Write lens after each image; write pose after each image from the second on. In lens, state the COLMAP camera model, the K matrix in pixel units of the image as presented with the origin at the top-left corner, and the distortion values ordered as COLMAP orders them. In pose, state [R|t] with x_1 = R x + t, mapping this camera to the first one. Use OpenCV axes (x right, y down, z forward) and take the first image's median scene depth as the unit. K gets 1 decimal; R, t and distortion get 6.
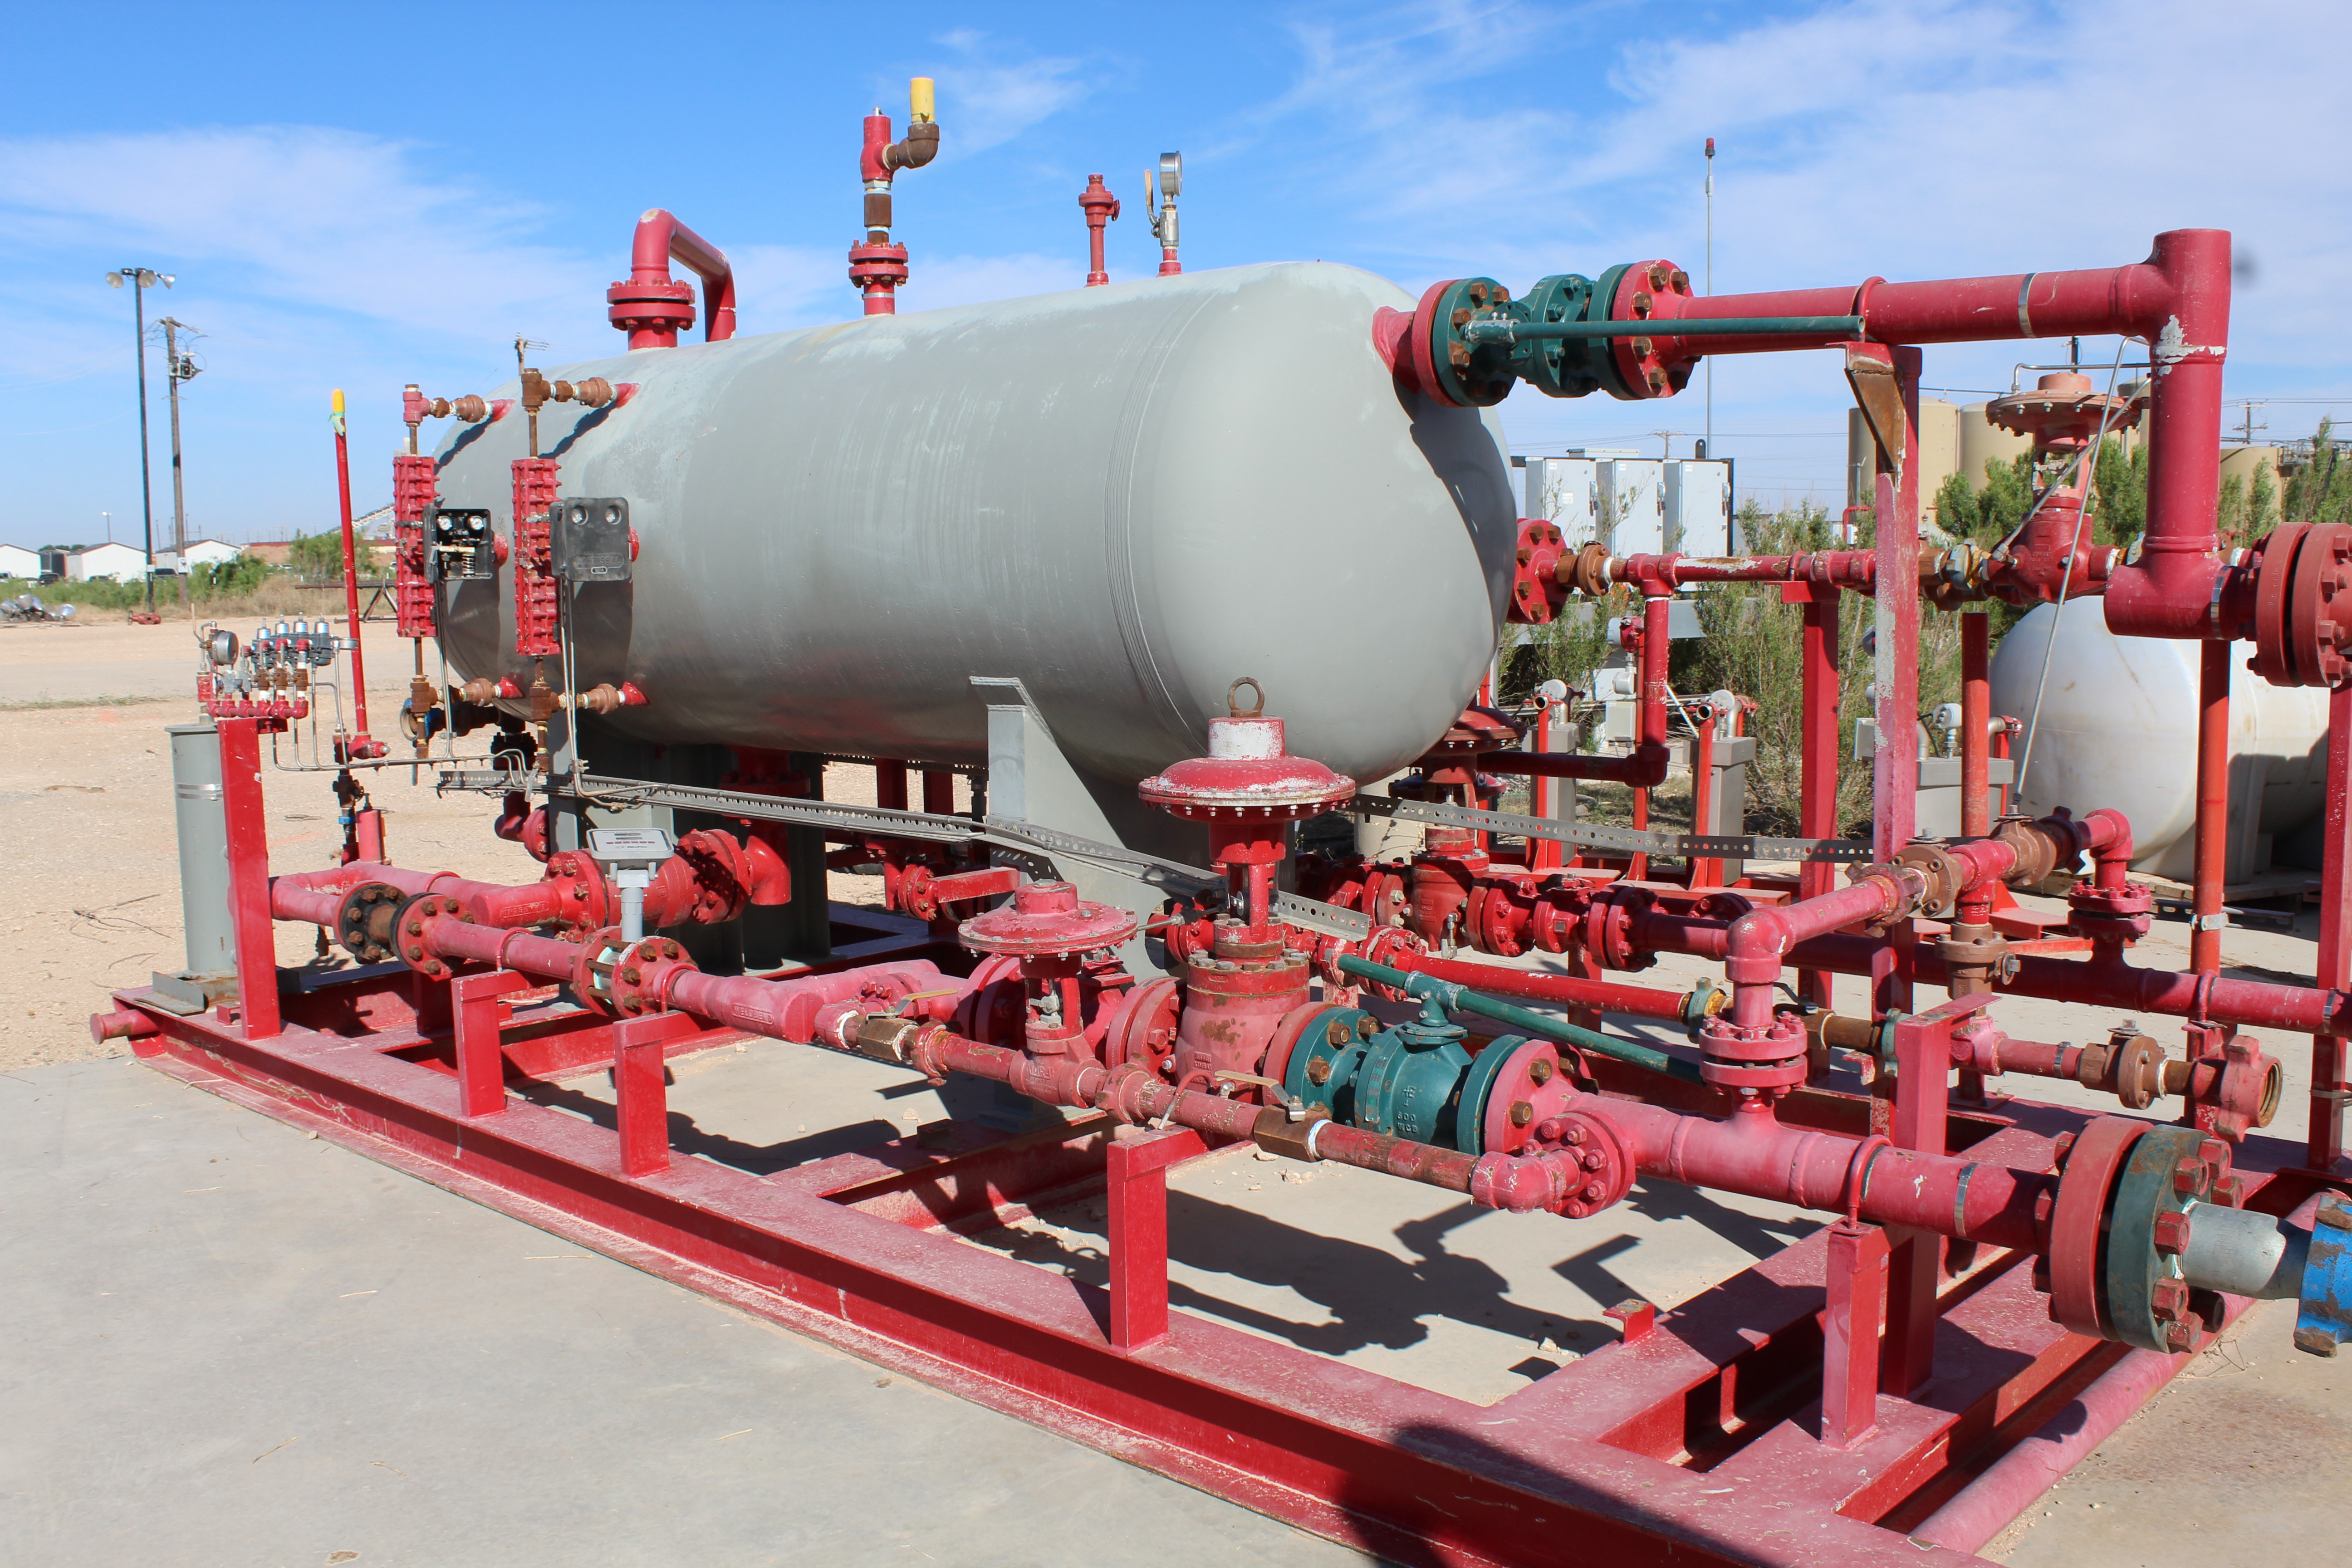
lens RADIAL K [[2172.2, 0, 1176.0], [0, 2172.2, 784.0], [0, 0, 1]] dist [-0.096263, 0.014424]
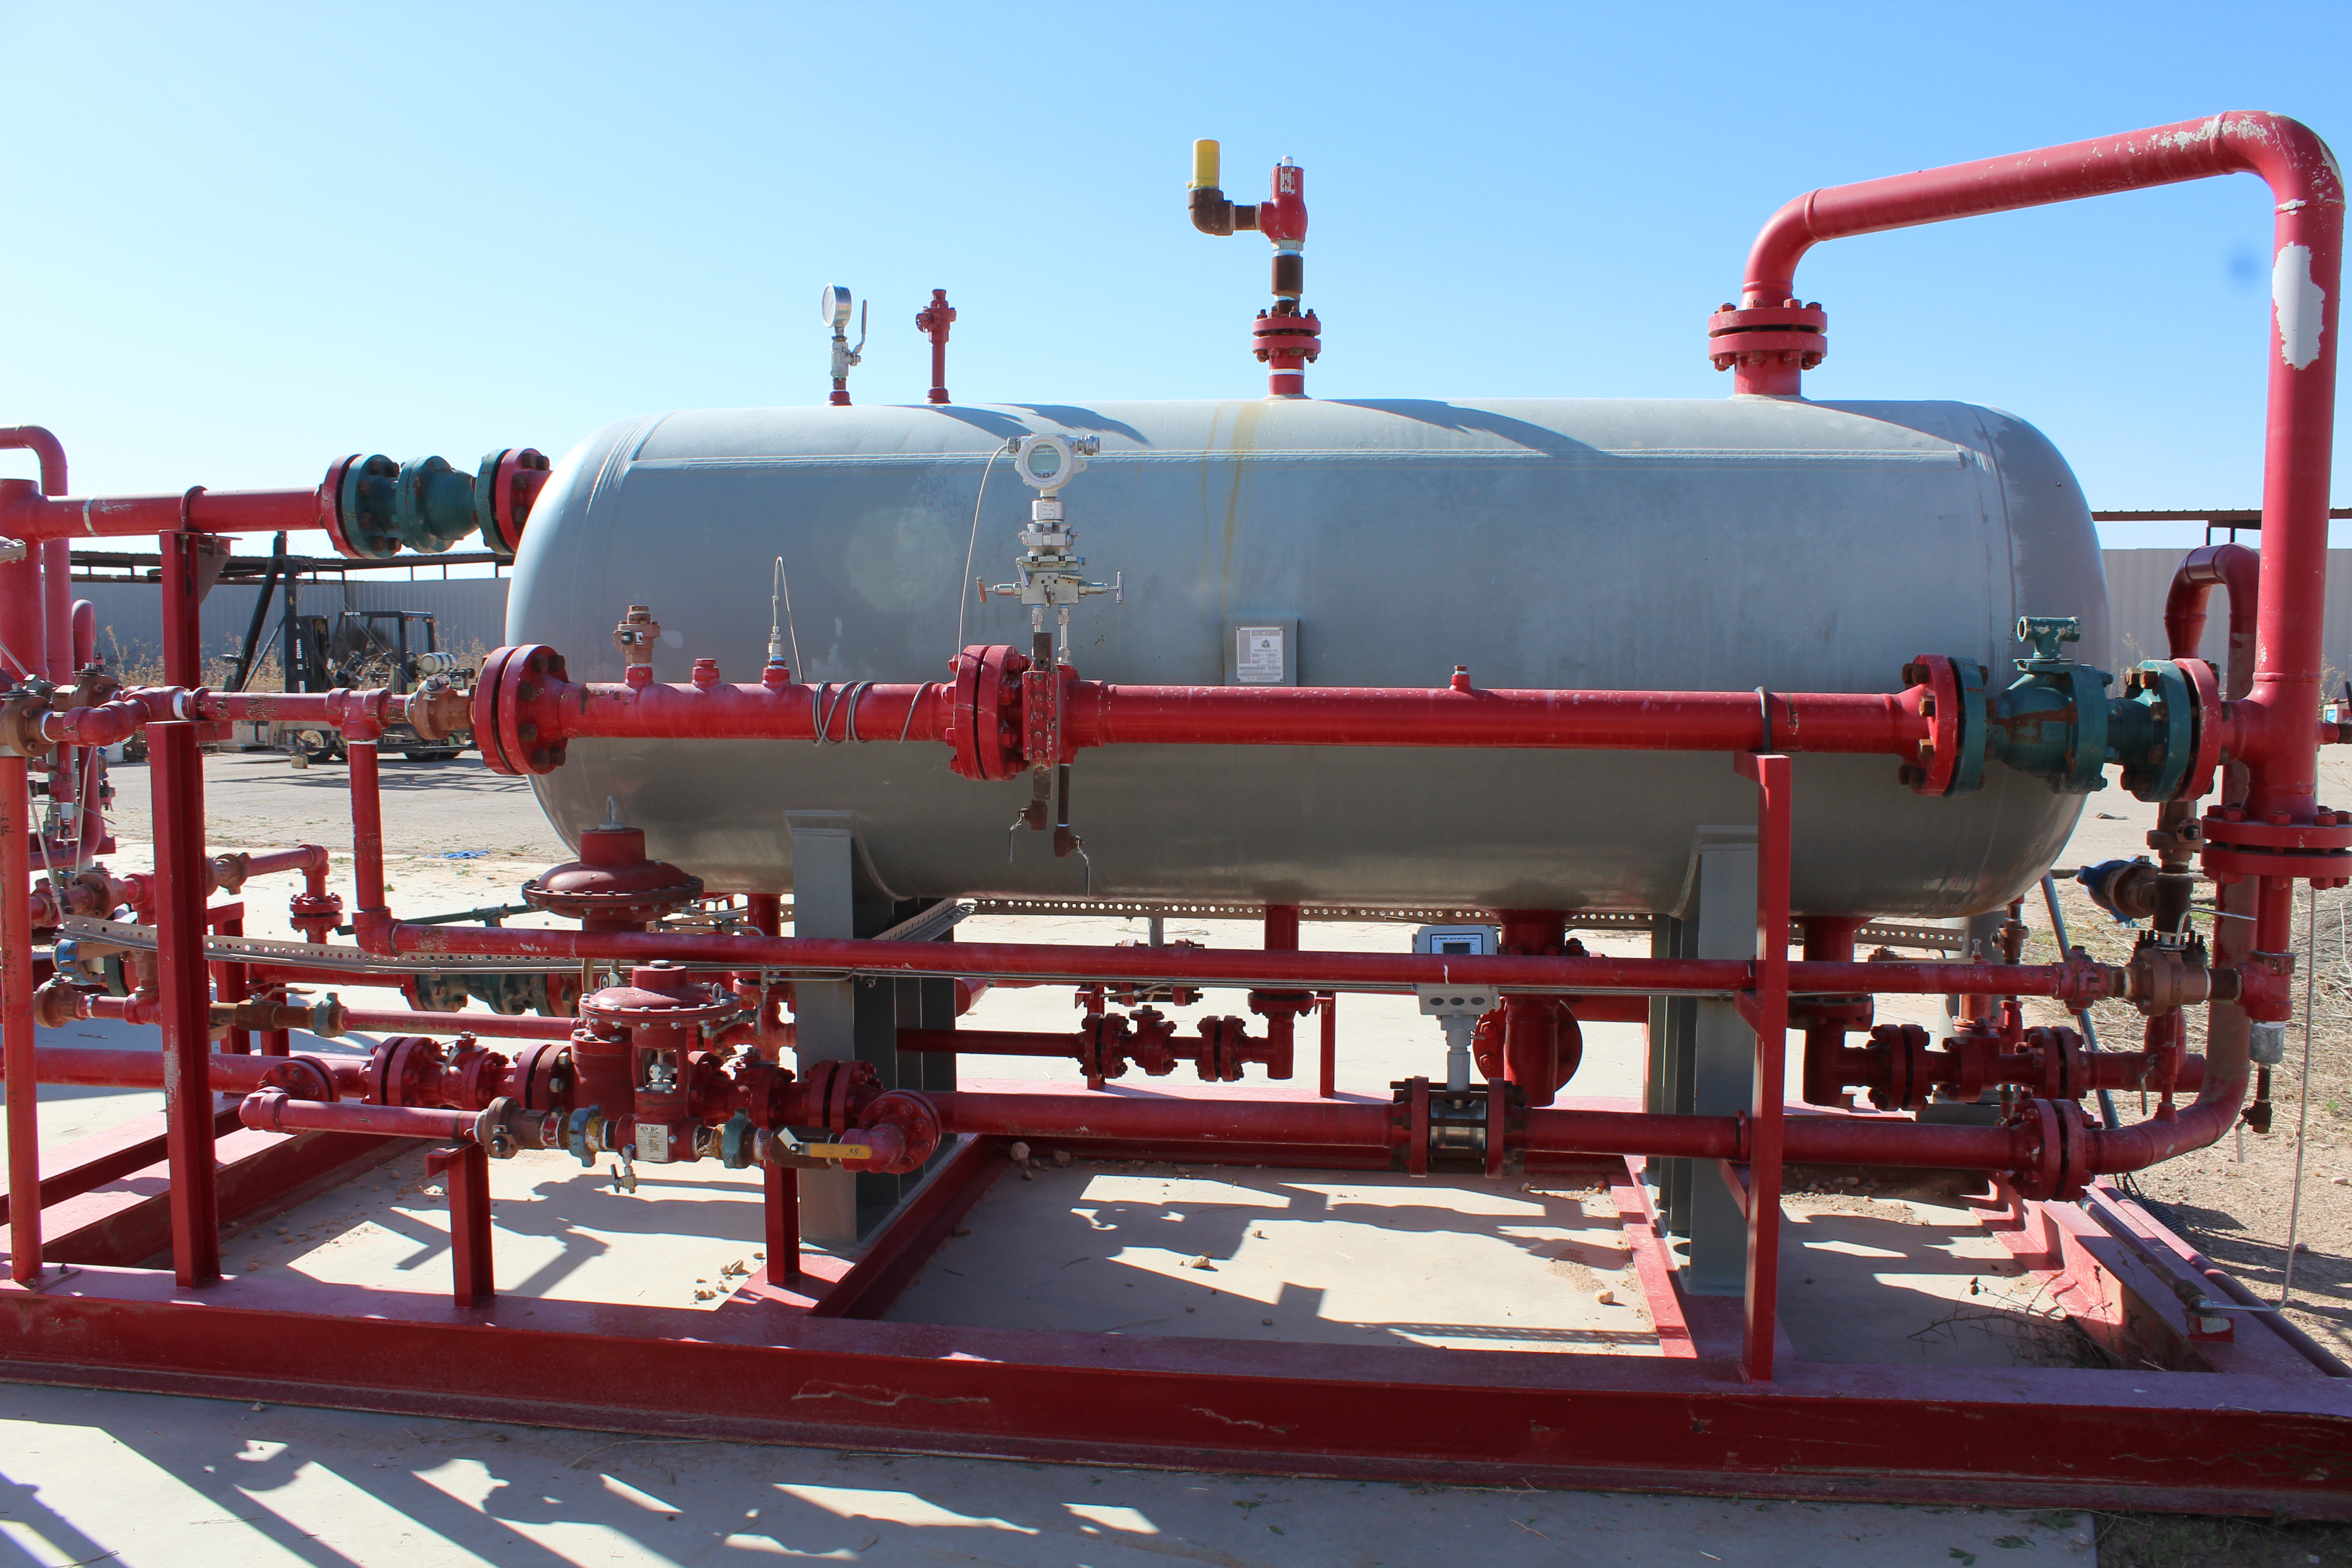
lens RADIAL K [[1977.0, 0, 1165.2], [0, 1977.0, 815.6], [0, 0, 1]] dist [-0.169061, 0.162892]
pose [[-0.815508, 0.069424, -0.574567, 0.429035], [-0.051725, 0.980063, 0.191834, -0.233754], [0.576430, 0.186162, -0.795658, 1.903510]]
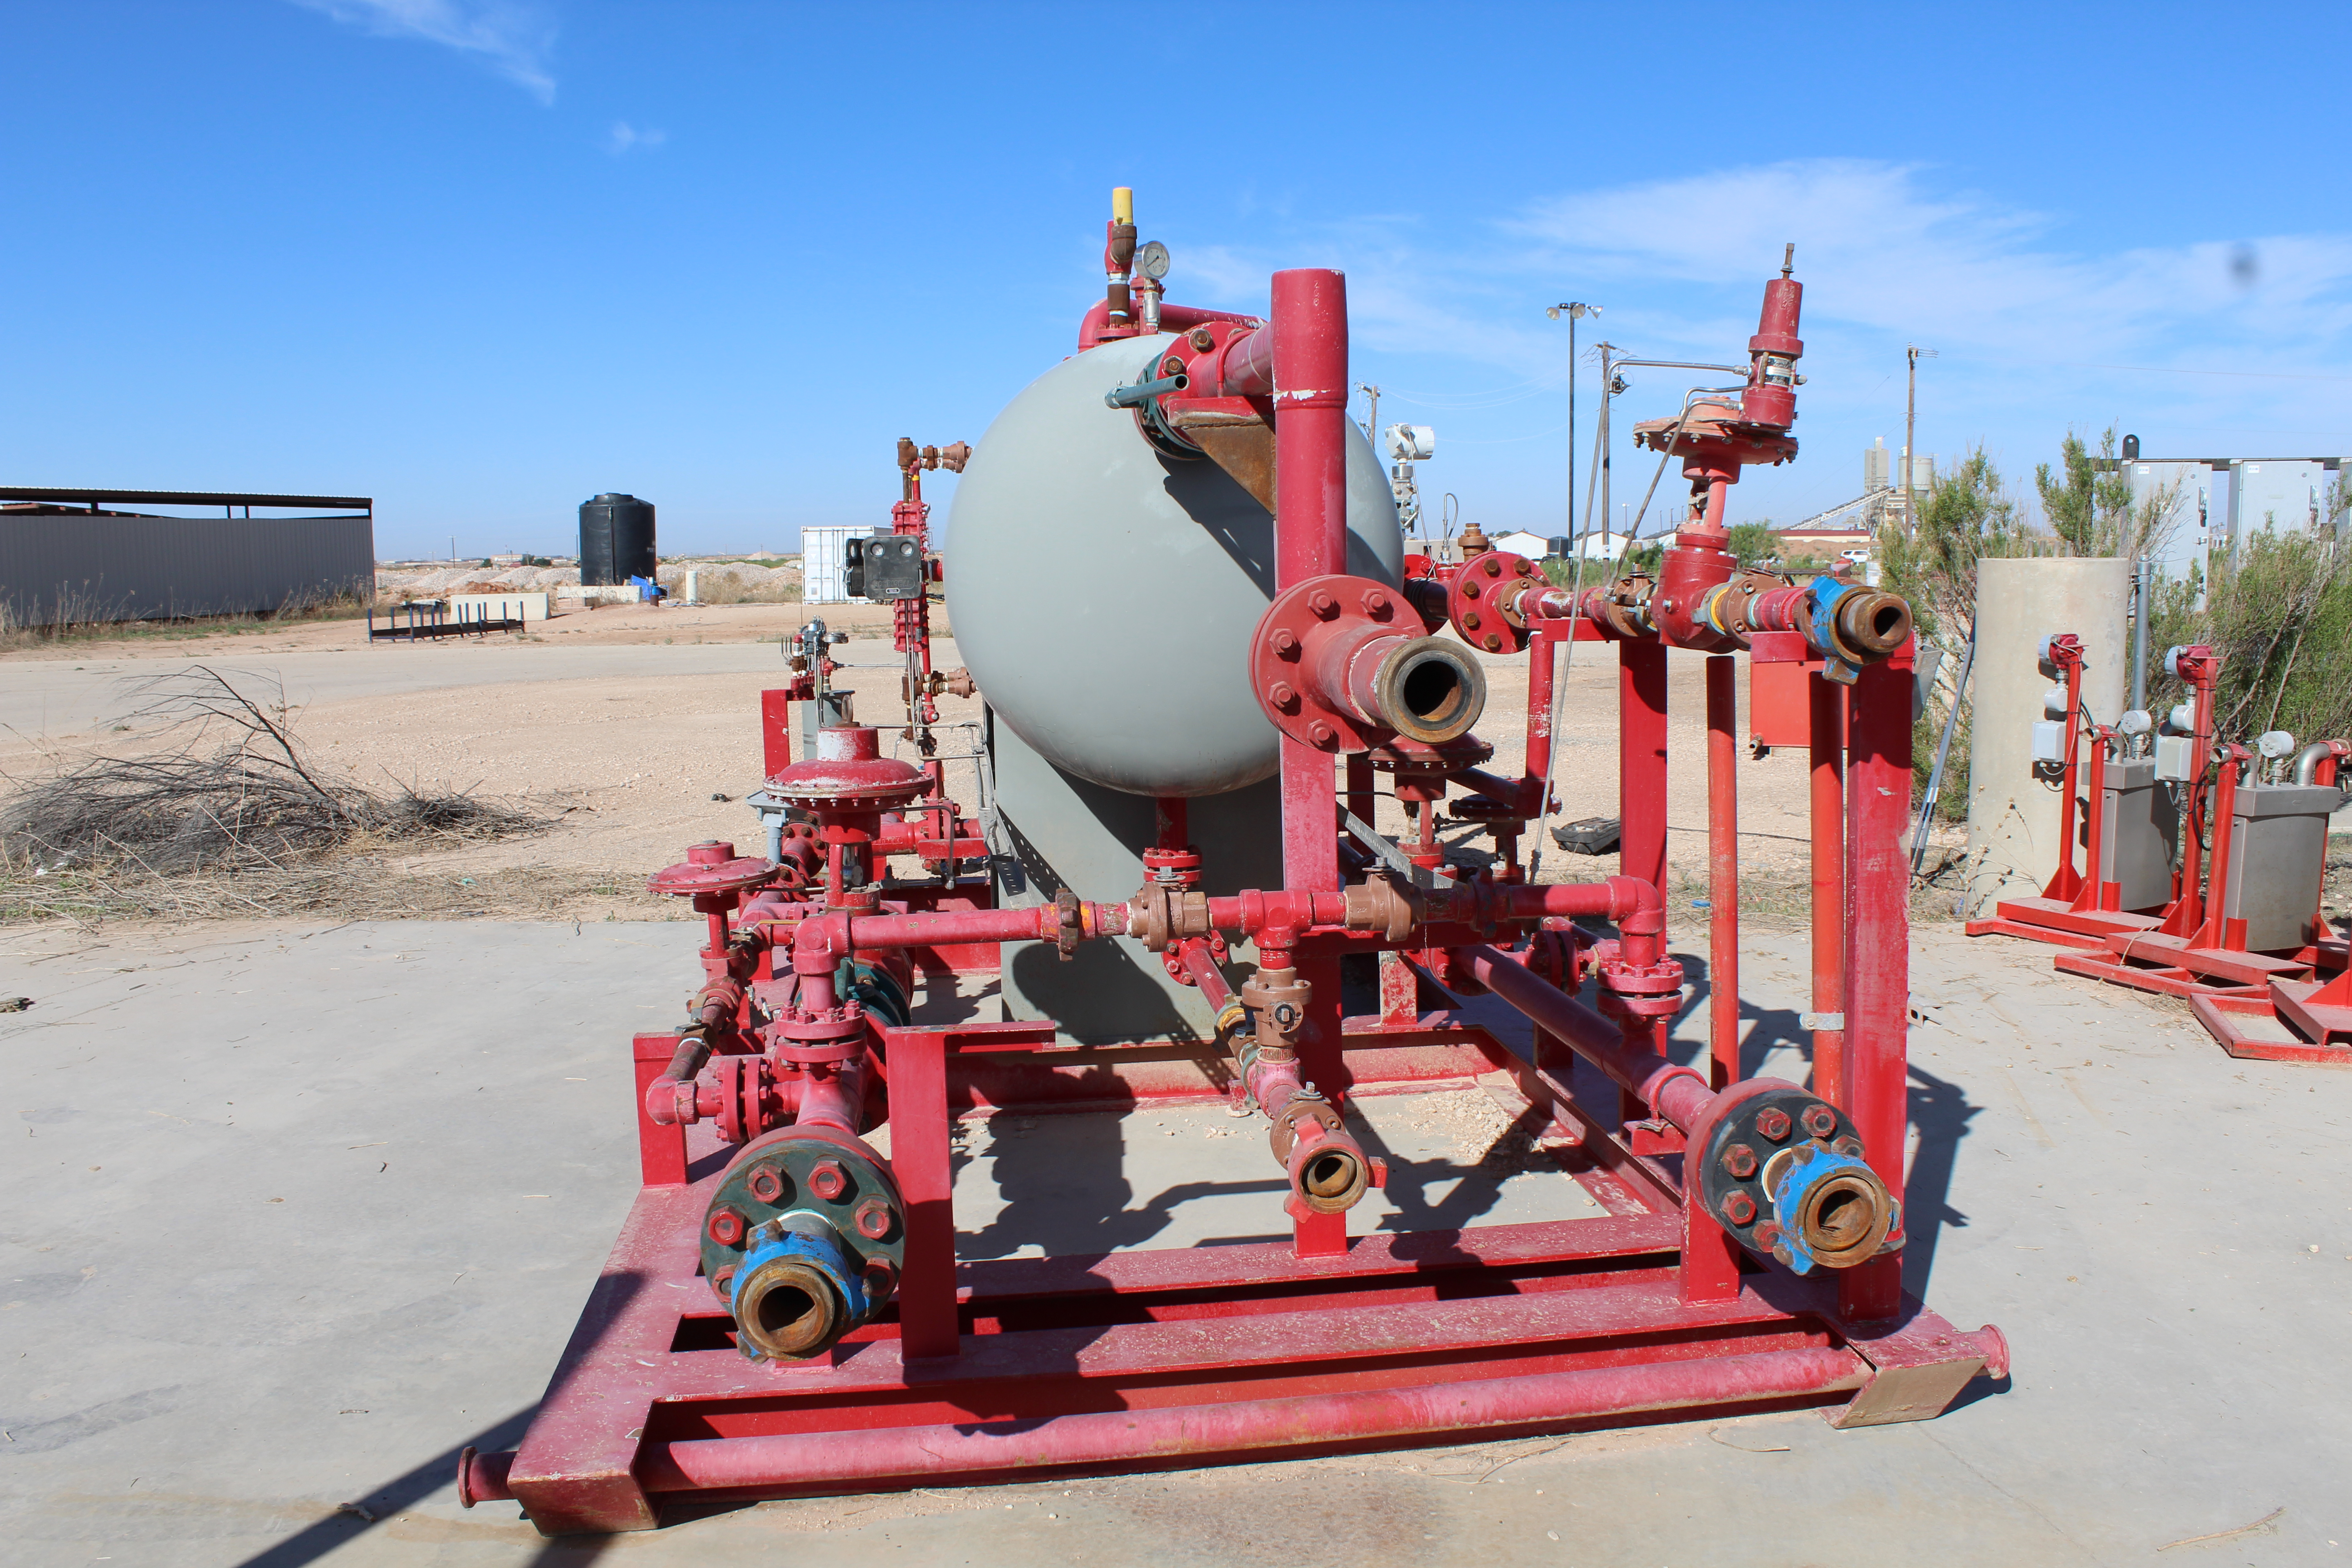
lens RADIAL K [[1977.0, 0, 1165.2], [0, 1977.0, 815.6], [0, 0, 1]] dist [-0.169061, 0.162892]
pose [[0.764609, 0.083955, -0.639002, 0.714830], [-0.062509, 0.996465, 0.056125, -0.043553], [0.641455, -0.002971, 0.767155, 0.194648]]
